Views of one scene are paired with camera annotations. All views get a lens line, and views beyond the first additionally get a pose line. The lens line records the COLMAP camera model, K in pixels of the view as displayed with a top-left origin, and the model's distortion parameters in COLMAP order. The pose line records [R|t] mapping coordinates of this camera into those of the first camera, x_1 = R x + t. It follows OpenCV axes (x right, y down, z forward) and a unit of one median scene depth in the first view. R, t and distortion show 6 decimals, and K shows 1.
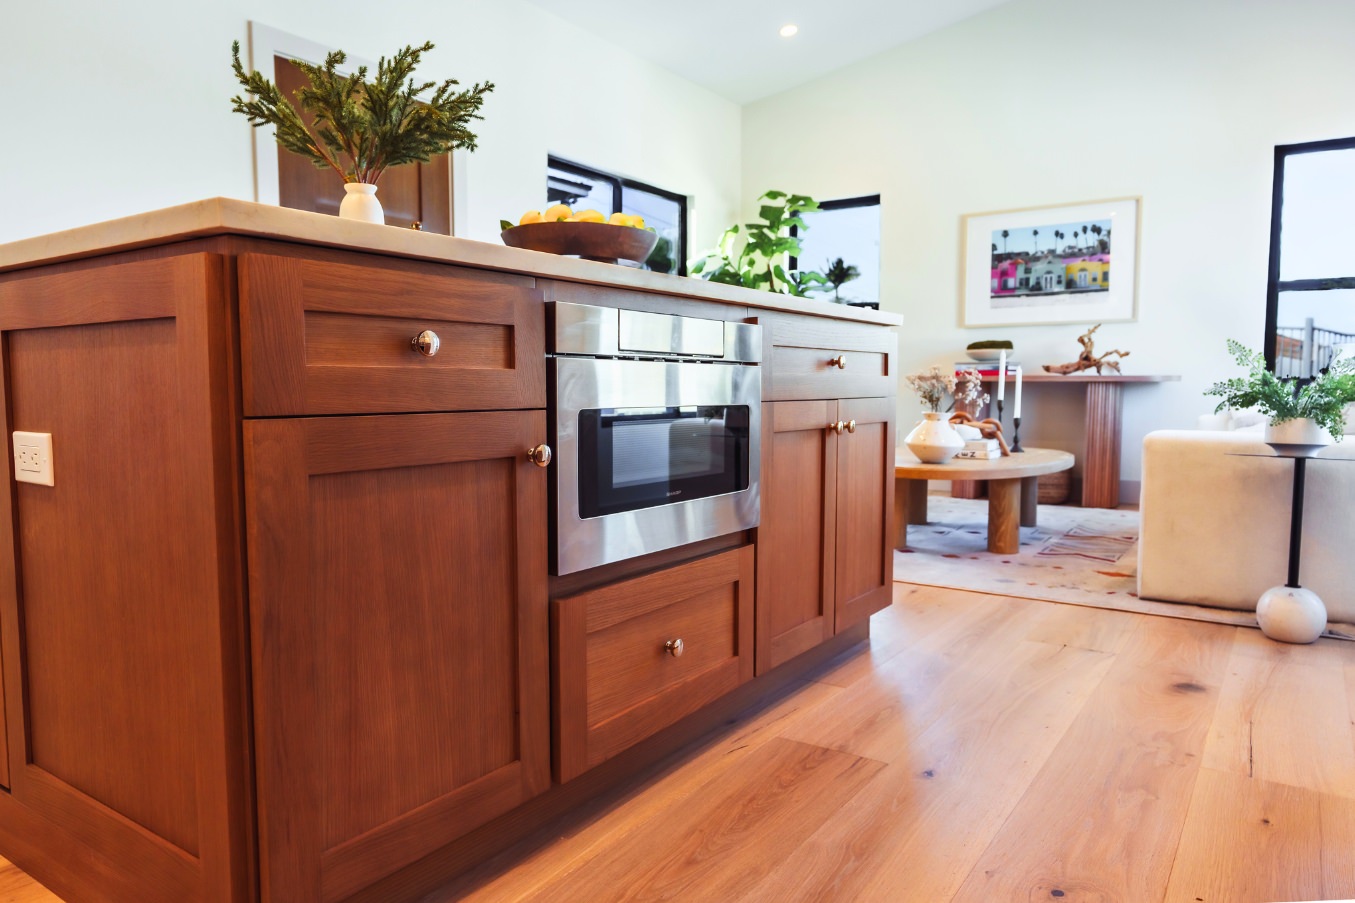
lens RADIAL K [[911.7, 0, 669.5], [0, 911.7, 451.4], [0, 0, 1]] dist [0.003813, 0.004374]
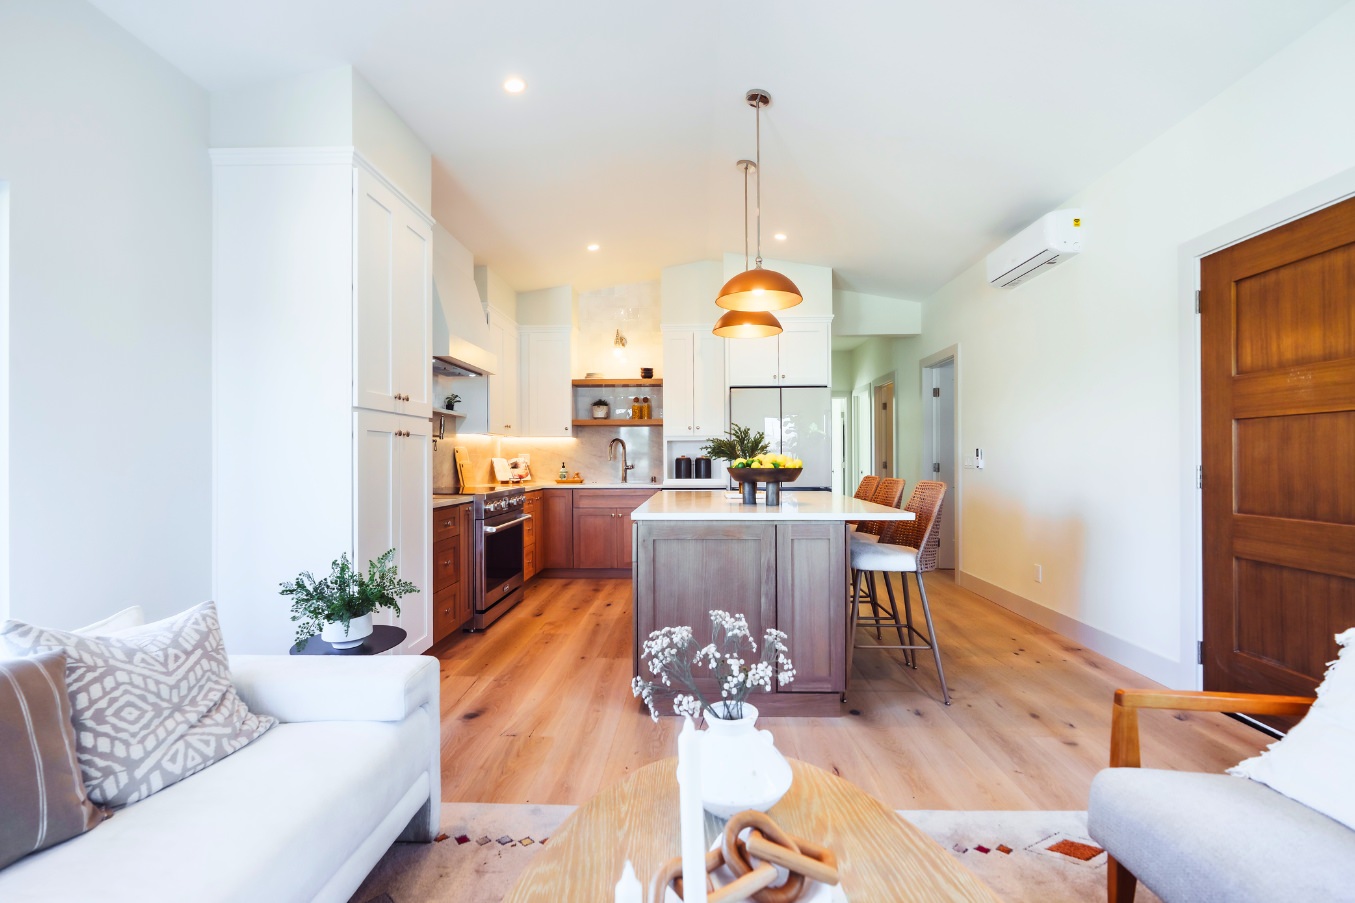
lens RADIAL K [[615.6, 0, 678.4], [0, 615.6, 458.7], [0, 0, 1]] dist [-0.008558, 0.001396]
pose [[-0.839130, -0.001512, -0.543930, 0.355041], [-0.039913, 0.997471, 0.058801, -0.143069], [0.542465, 0.071052, -0.837068, 0.887609]]
